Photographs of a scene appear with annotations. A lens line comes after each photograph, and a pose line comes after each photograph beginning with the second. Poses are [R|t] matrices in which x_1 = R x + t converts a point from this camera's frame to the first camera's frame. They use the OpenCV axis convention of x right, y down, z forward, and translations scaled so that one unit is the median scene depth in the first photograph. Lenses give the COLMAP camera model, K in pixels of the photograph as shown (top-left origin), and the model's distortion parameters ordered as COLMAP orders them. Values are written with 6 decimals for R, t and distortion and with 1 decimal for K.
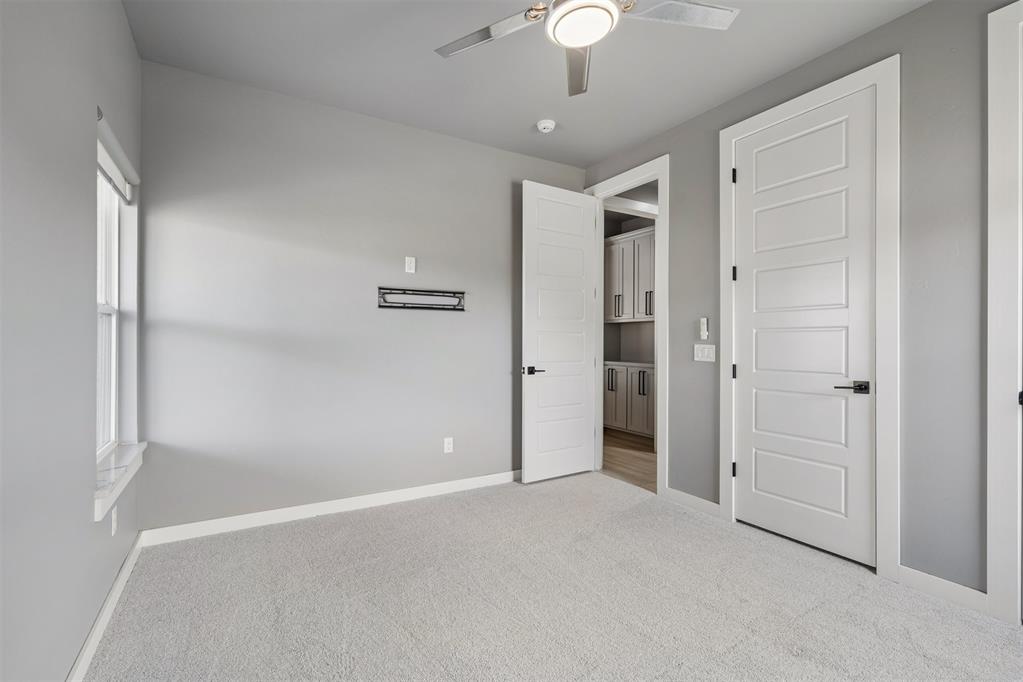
lens RADIAL K [[462.8, 0, 511.5], [0, 462.8, 341.0], [0, 0, 1]] dist [-0.002566, 0.000009]
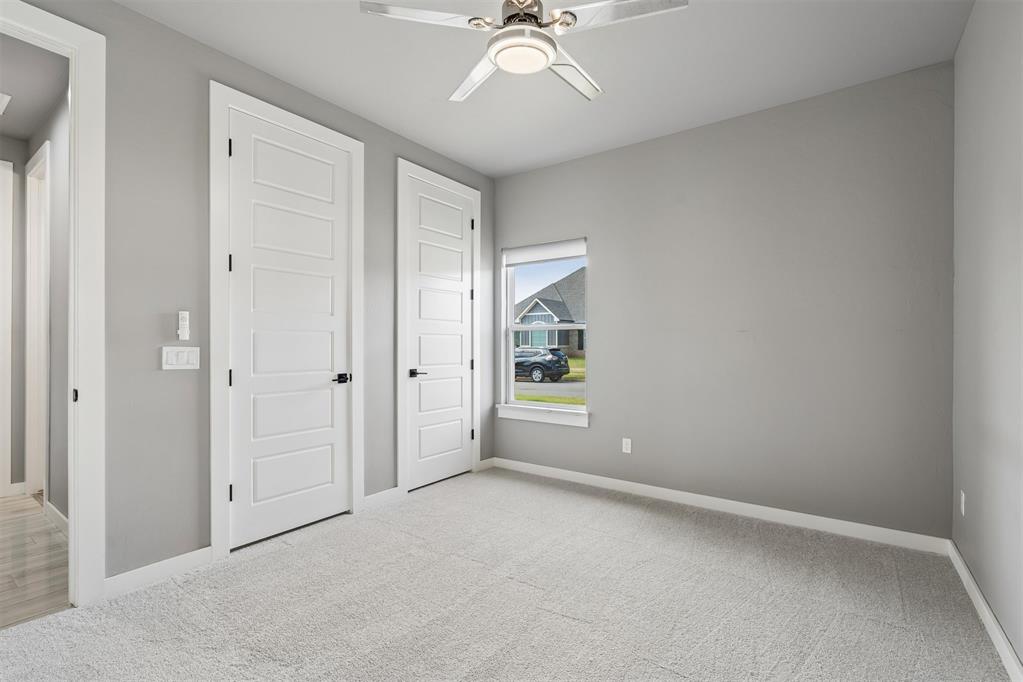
lens RADIAL K [[462.8, 0, 511.5], [0, 462.8, 341.0], [0, 0, 1]] dist [-0.002566, 0.000009]
pose [[-0.394956, 0.003895, 0.918692, -0.524294], [-0.004856, 0.999968, -0.006327, 0.000469], [-0.918687, -0.006960, -0.394924, 0.888462]]
